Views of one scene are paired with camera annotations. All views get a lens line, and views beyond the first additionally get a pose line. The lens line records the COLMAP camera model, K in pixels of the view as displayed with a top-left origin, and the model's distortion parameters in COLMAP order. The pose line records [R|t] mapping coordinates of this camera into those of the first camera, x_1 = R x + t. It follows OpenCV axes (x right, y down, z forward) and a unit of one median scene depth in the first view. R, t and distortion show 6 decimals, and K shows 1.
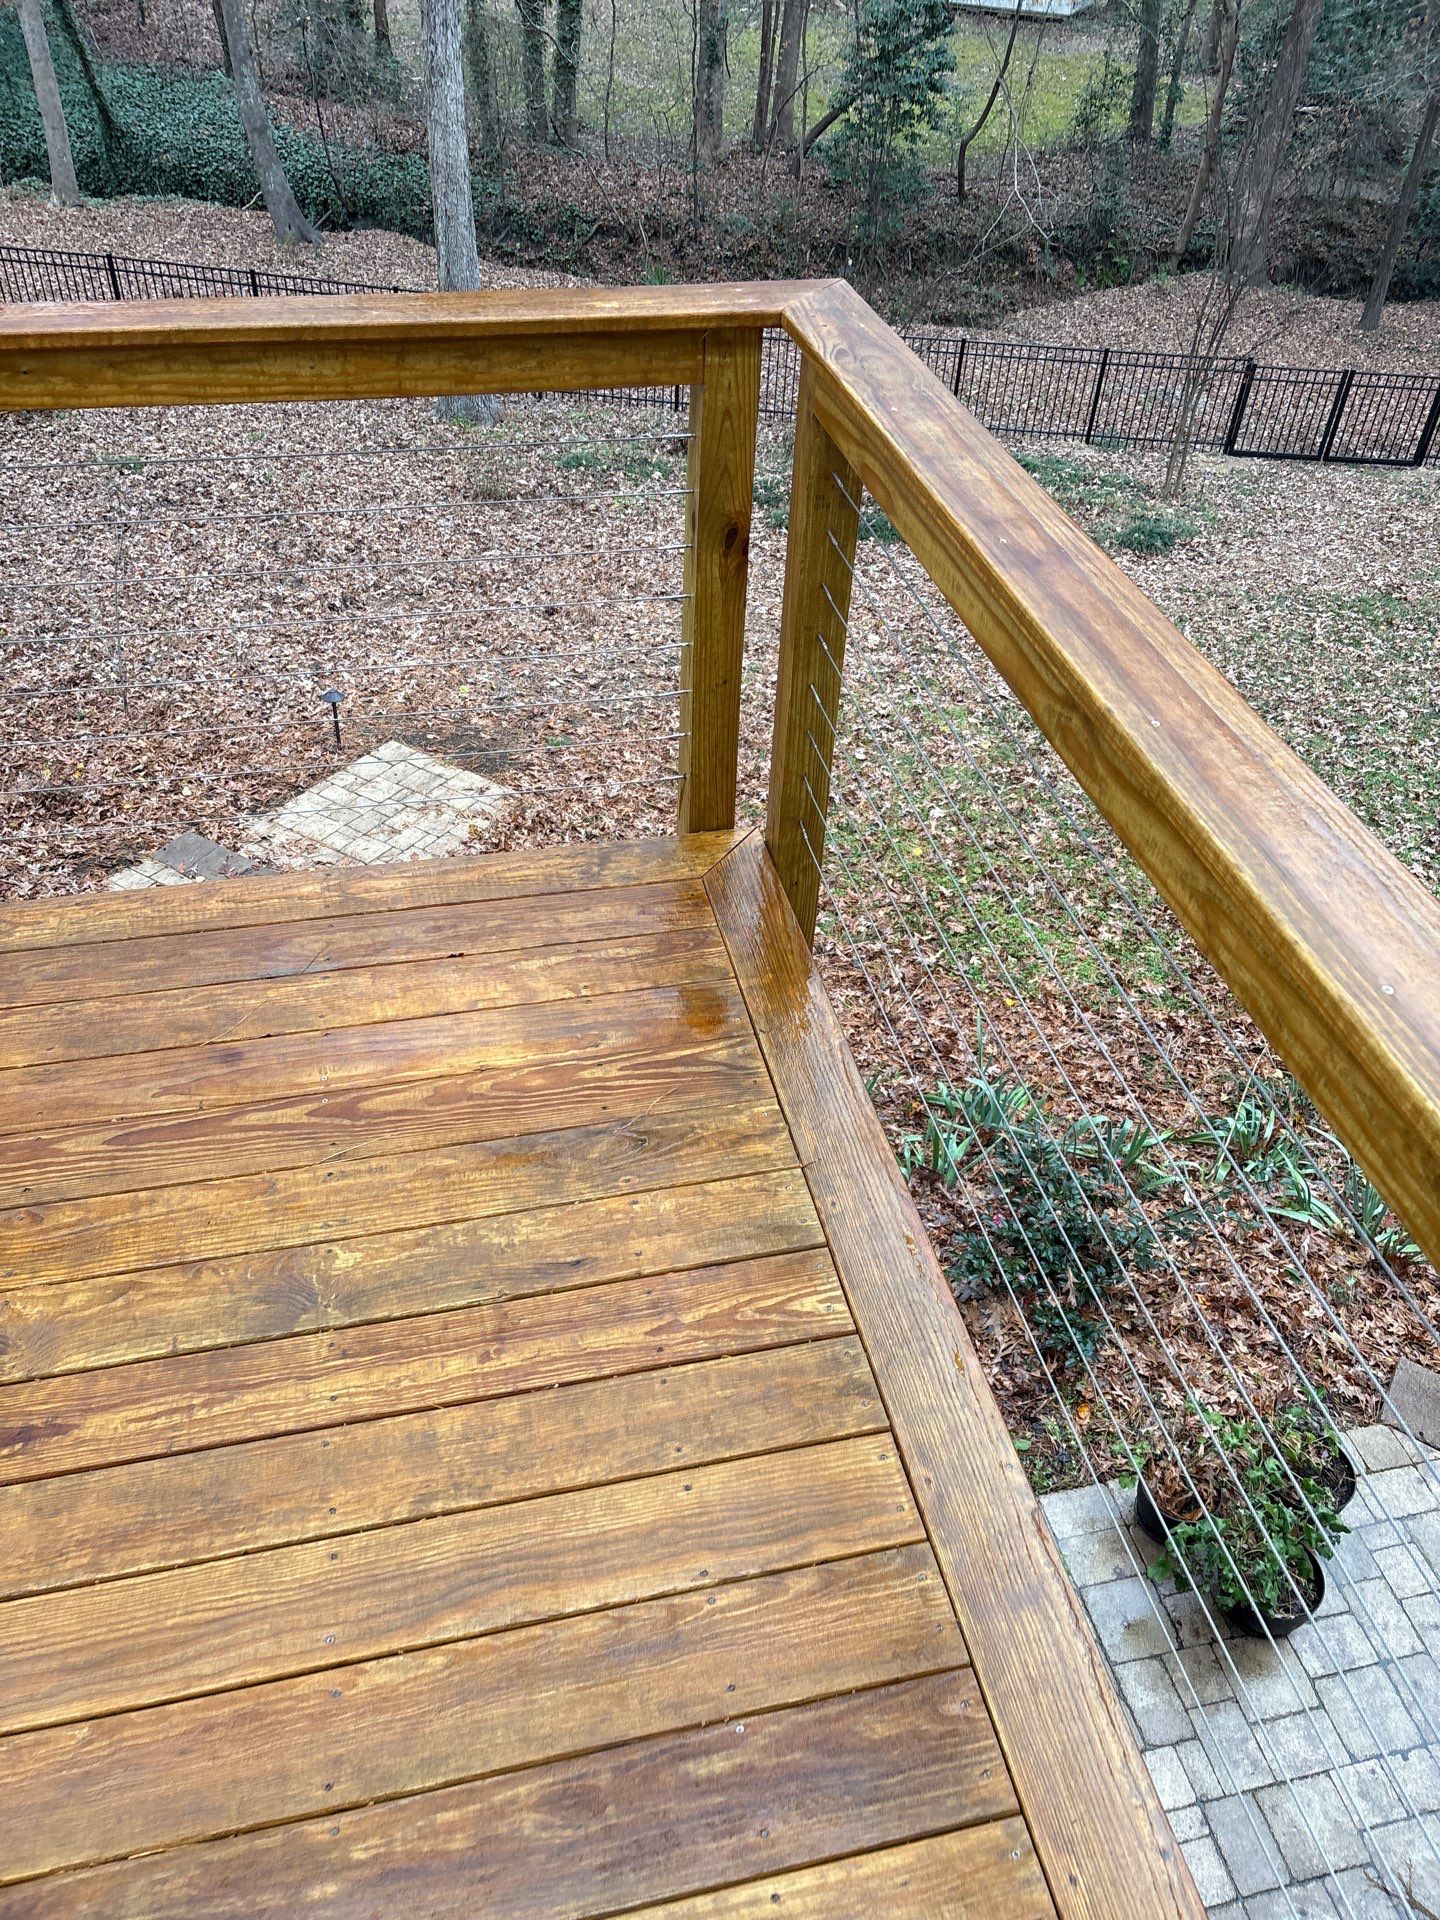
lens RADIAL K [[1426.5, 0, 720.0], [0, 1426.5, 960.0], [0, 0, 1]] dist [0.040500, -0.001617]
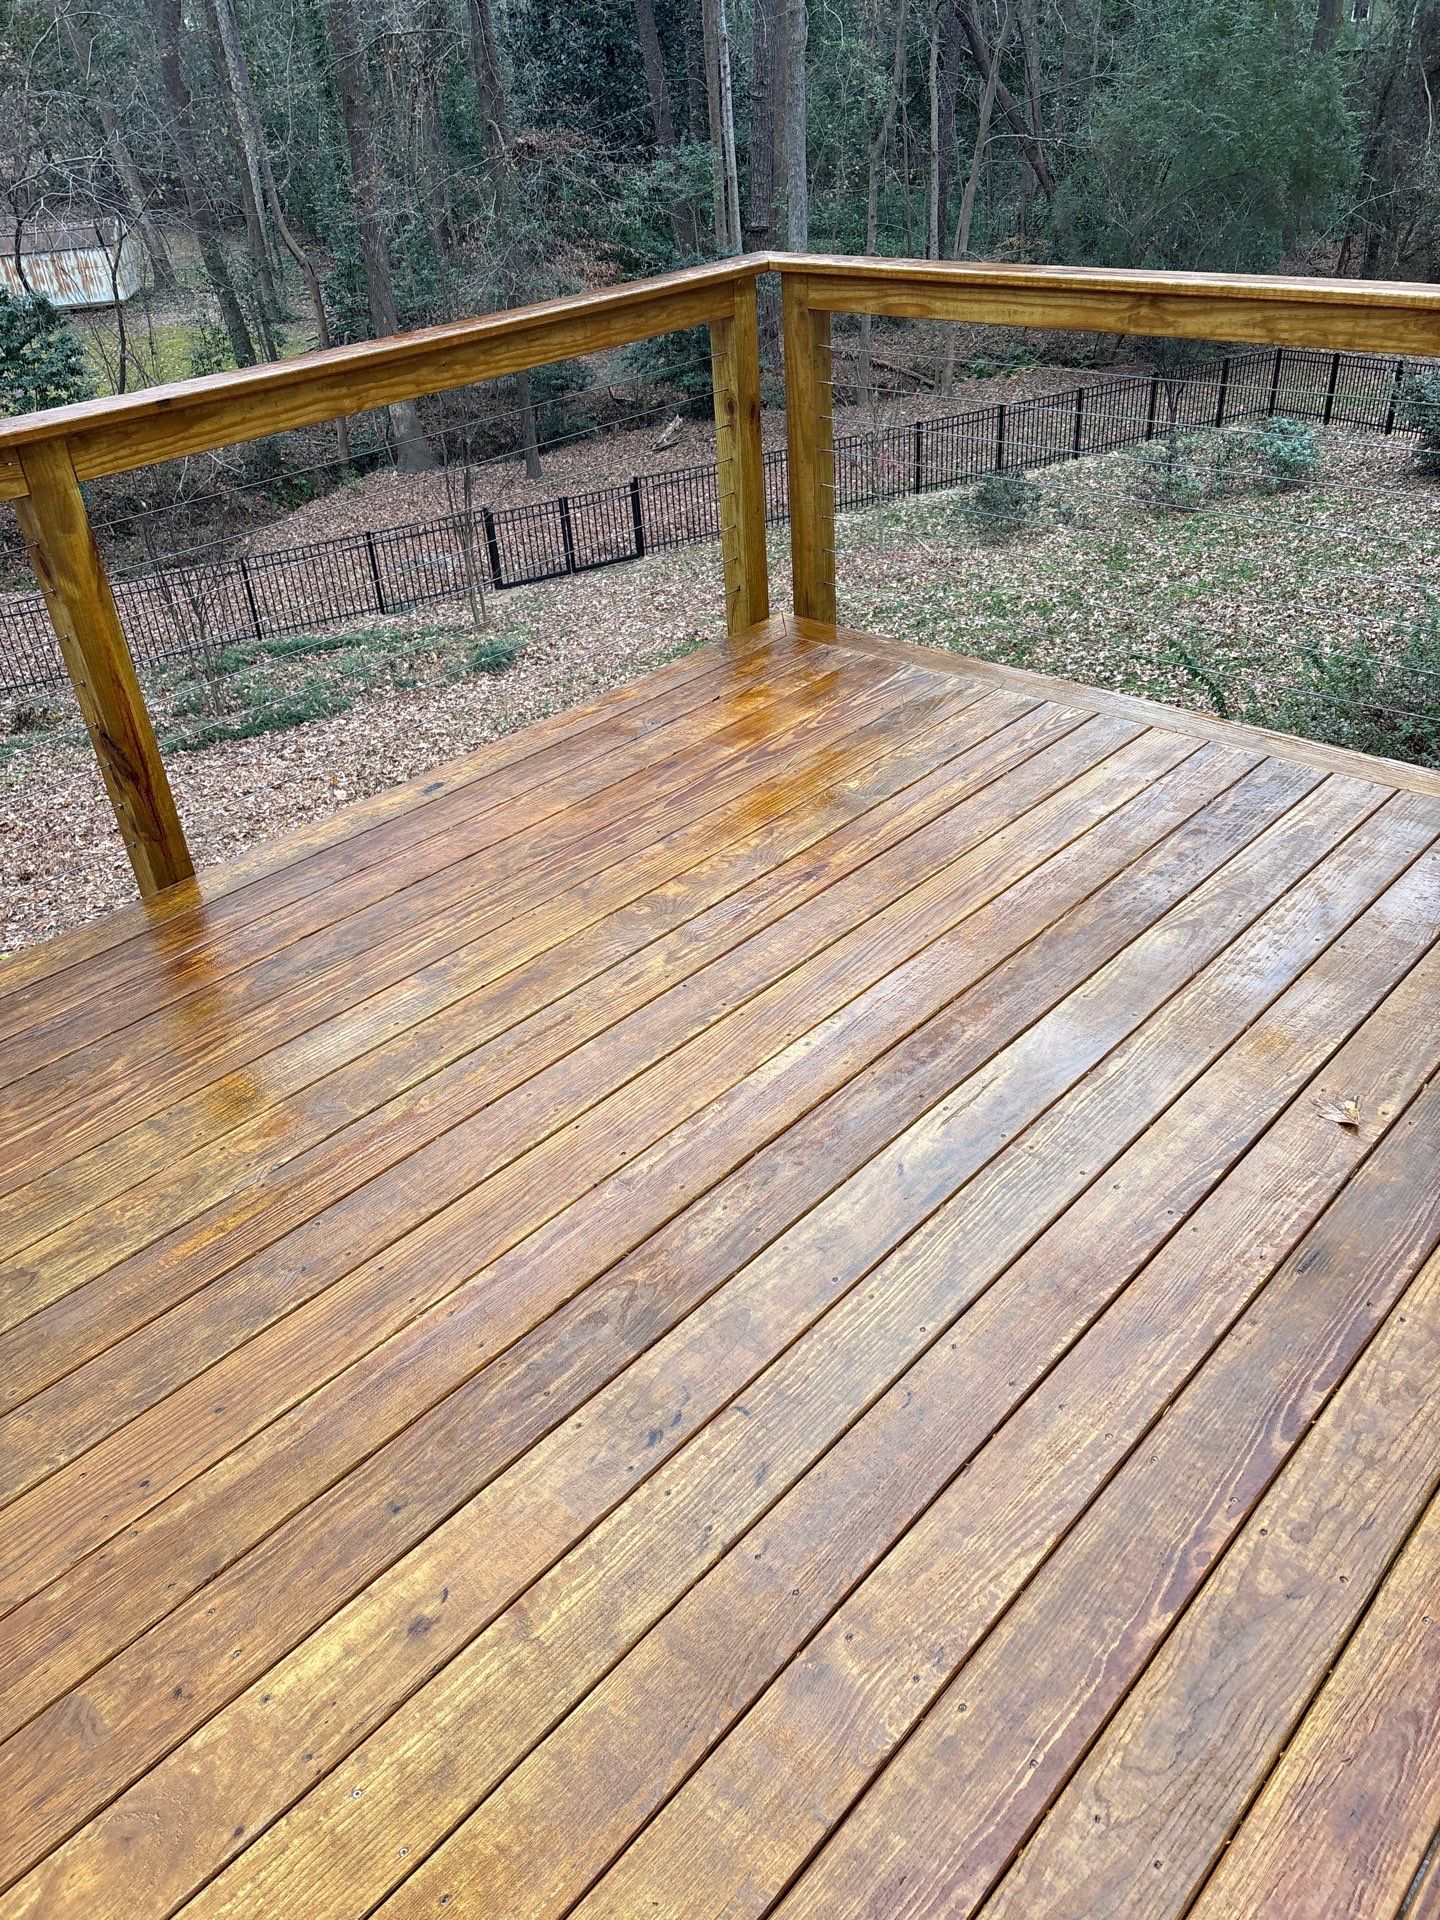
lens RADIAL K [[1446.4, 0, 720.0], [0, 1446.4, 960.0], [0, 0, 1]] dist [0.047702, -0.056432]
pose [[0.817486, -0.384994, 0.428365, -0.115836], [0.442844, 0.895701, -0.040104, 0.037890], [-0.368248, 0.222483, 0.902715, -0.042128]]
